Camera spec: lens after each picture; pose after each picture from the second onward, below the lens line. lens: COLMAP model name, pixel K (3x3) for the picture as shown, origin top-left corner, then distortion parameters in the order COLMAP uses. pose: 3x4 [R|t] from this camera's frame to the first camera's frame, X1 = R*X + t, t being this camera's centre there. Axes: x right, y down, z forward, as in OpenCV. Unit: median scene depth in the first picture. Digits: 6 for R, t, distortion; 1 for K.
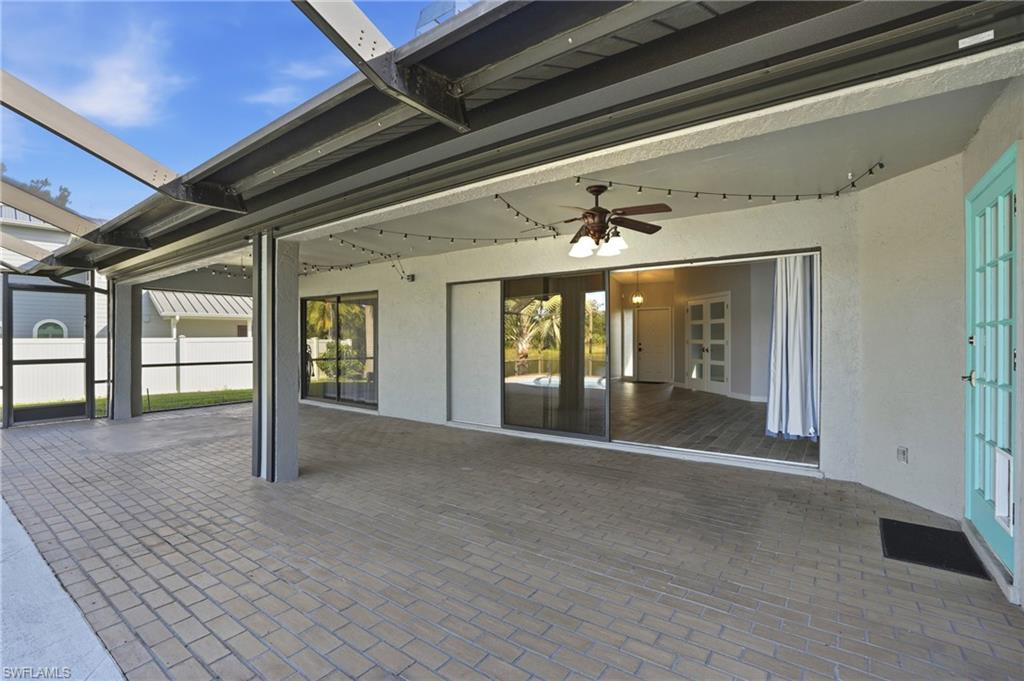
lens RADIAL K [[448.6, 0, 505.7], [0, 448.6, 338.2], [0, 0, 1]] dist [-0.004507, -0.000439]
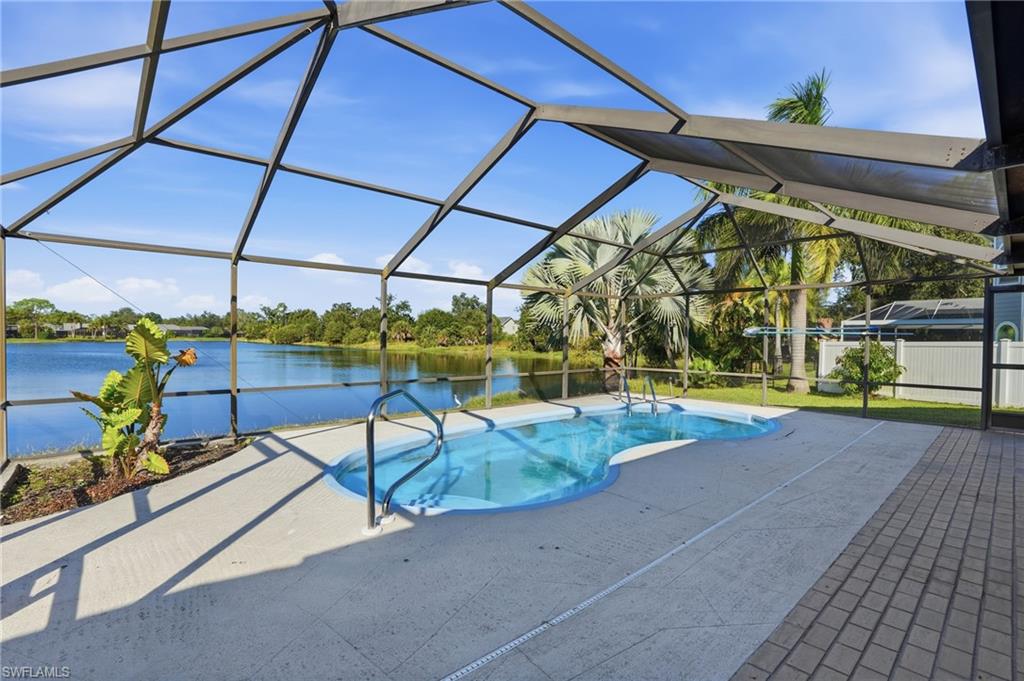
lens RADIAL K [[472.0, 0, 512.7], [0, 472.0, 338.1], [0, 0, 1]] dist [-0.044064, 0.004132]
pose [[-0.202273, 0.000634, -0.979329, 0.252901], [-0.008364, 0.999962, 0.002375, -0.005856], [0.979294, 0.008672, -0.202260, 0.369155]]
